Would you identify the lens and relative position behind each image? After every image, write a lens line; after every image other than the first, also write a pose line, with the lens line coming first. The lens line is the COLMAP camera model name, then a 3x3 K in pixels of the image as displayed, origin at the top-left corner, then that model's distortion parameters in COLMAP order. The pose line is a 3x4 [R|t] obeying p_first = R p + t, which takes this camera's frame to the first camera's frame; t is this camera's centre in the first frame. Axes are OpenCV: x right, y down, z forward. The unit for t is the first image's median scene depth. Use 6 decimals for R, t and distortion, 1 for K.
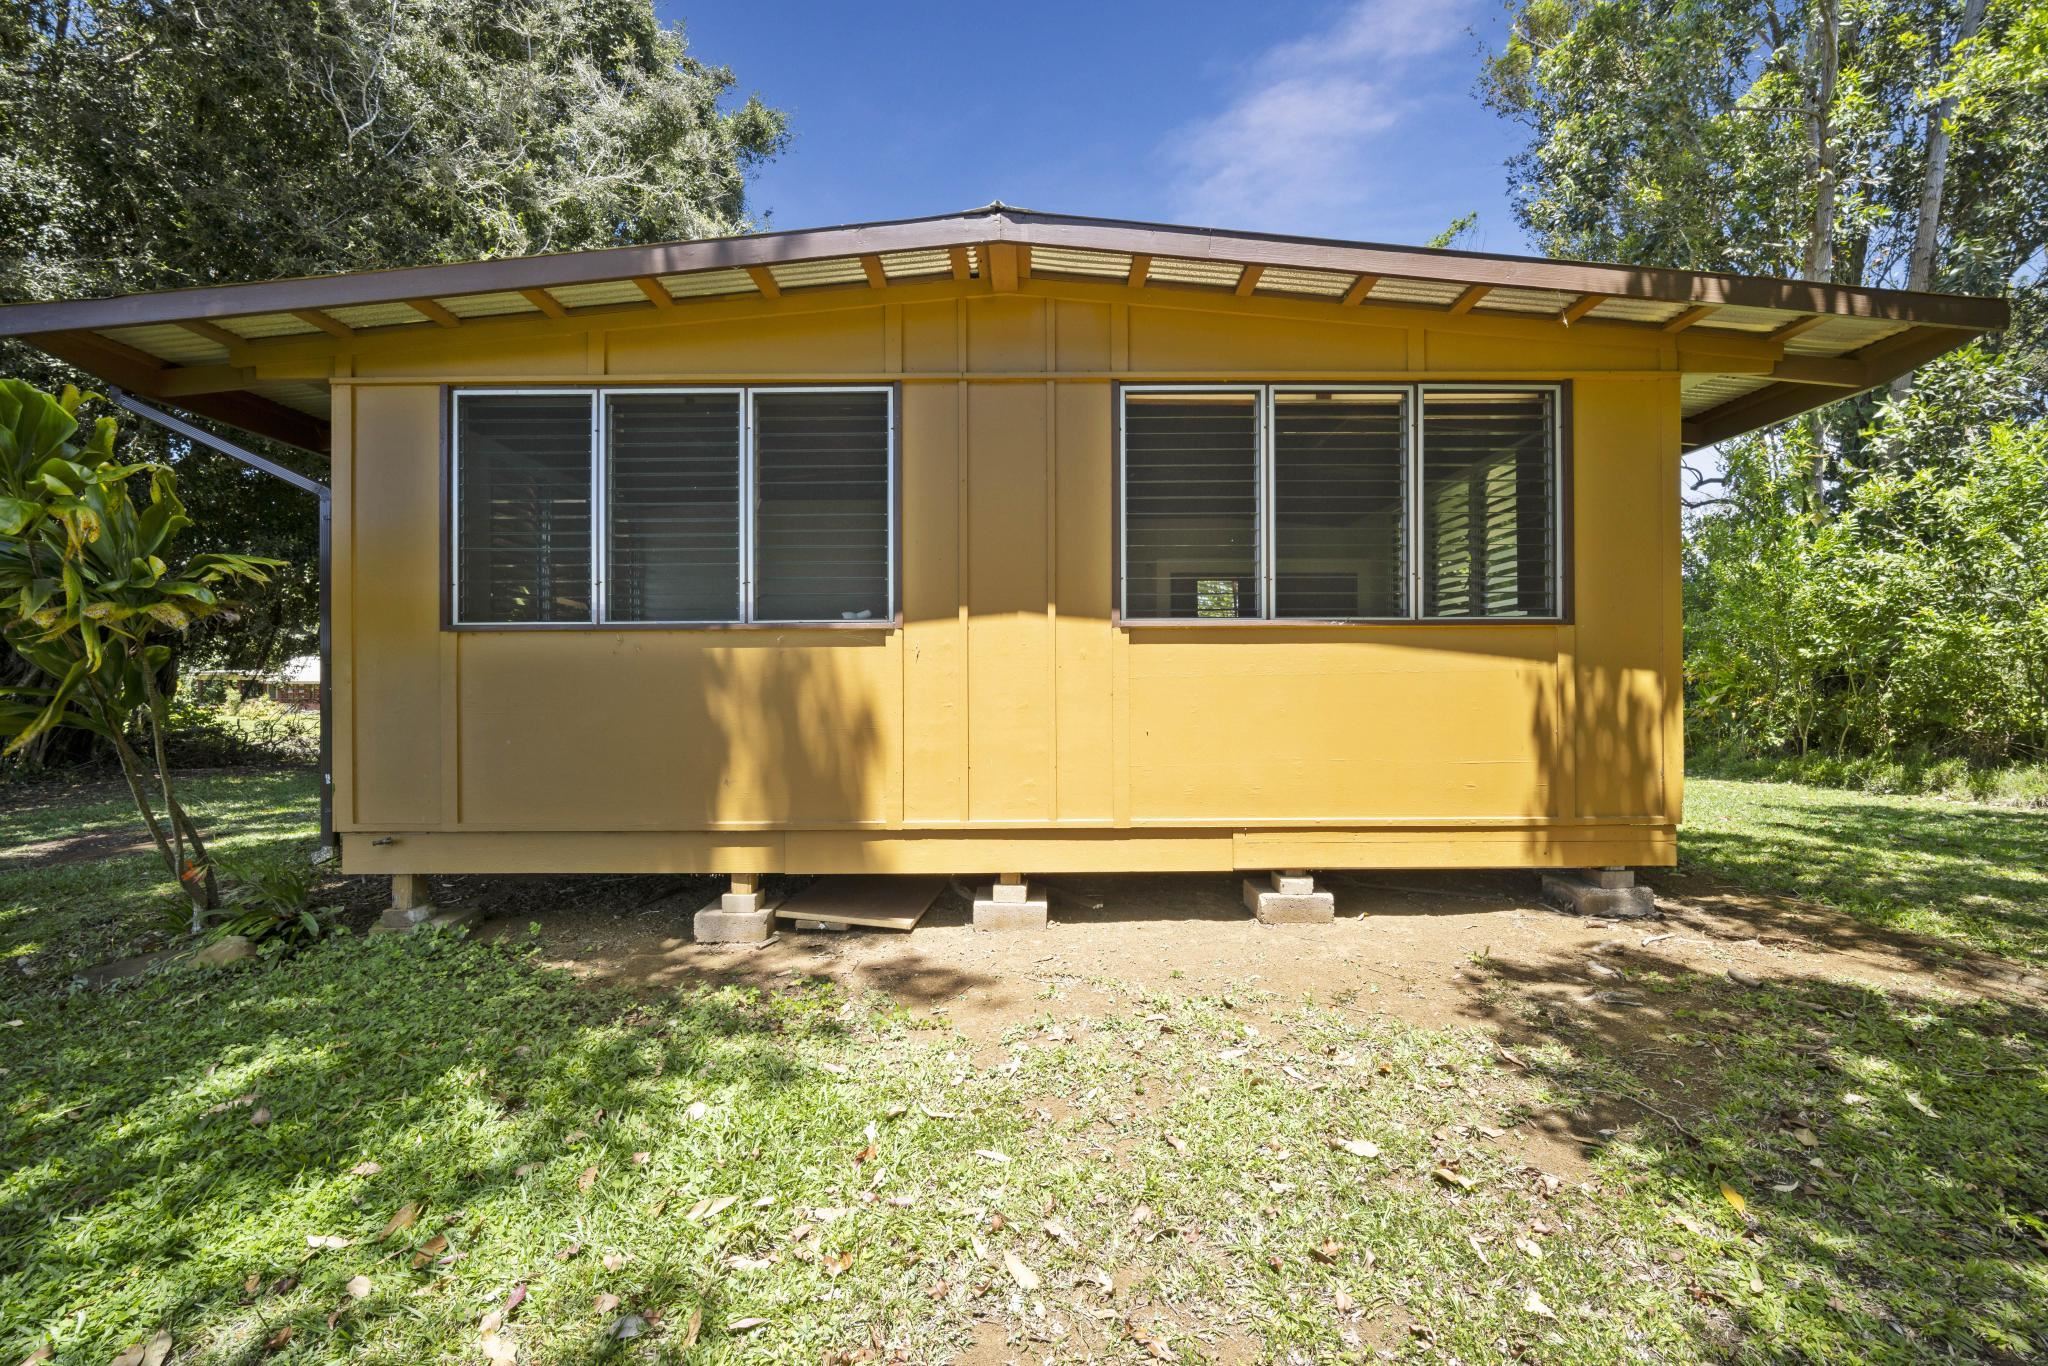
lens RADIAL K [[900.3, 0, 1021.4], [0, 900.3, 662.6], [0, 0, 1]] dist [-0.004626, -0.000106]
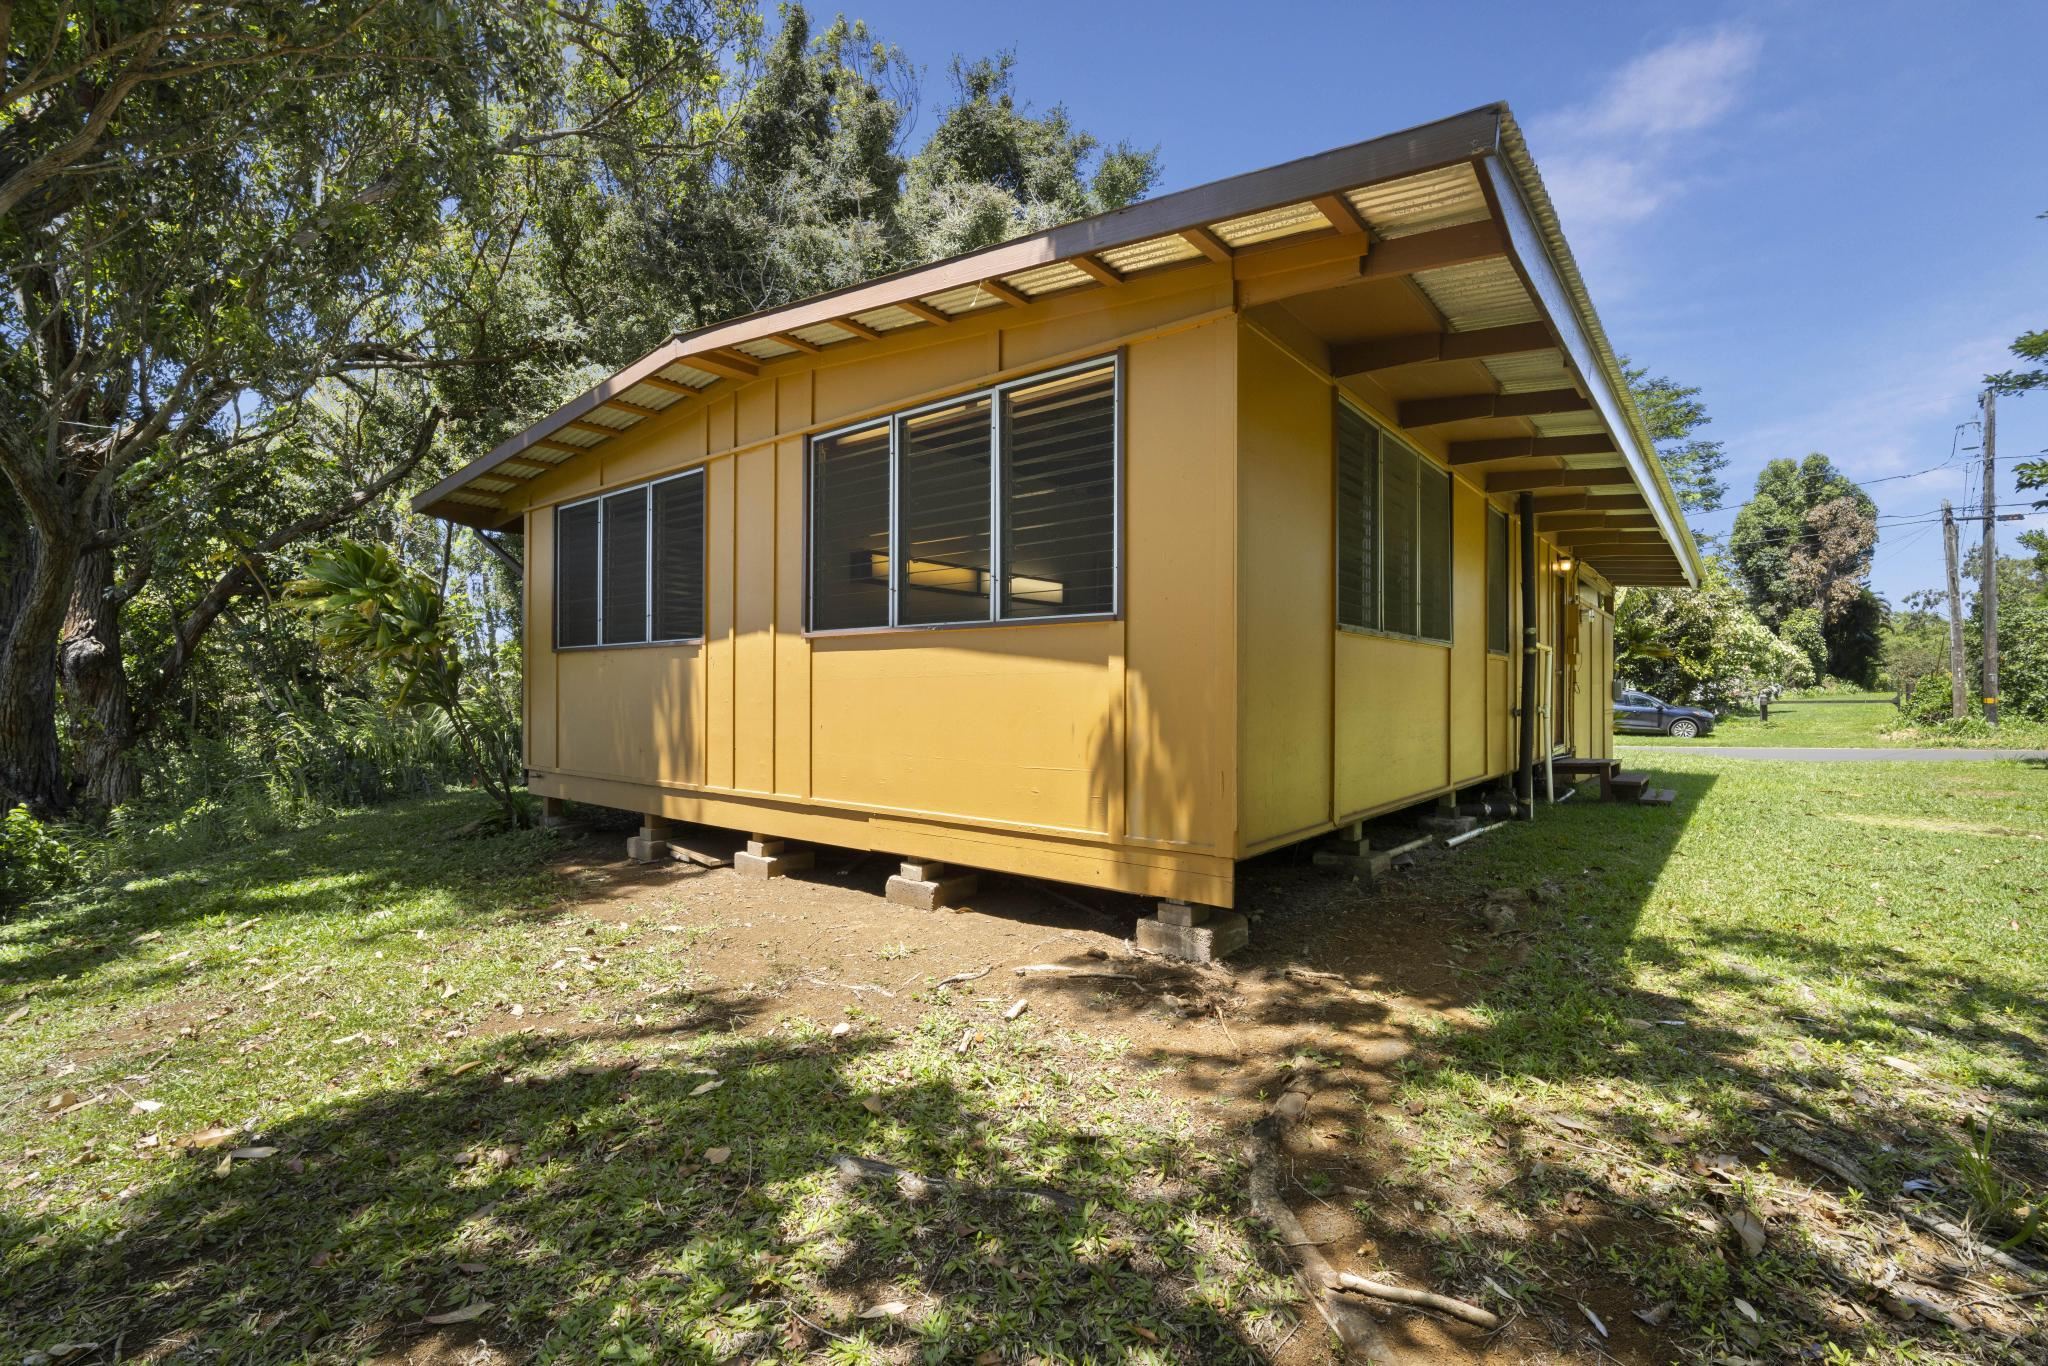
lens RADIAL K [[900.3, 0, 1018.7], [0, 900.3, 695.6], [0, 0, 1]] dist [-0.004626, -0.000106]
pose [[0.773232, 0.006306, -0.634092, 1.095666], [-0.001331, 0.999964, 0.008321, 0.025060], [0.634122, -0.005591, 0.773213, 0.240731]]
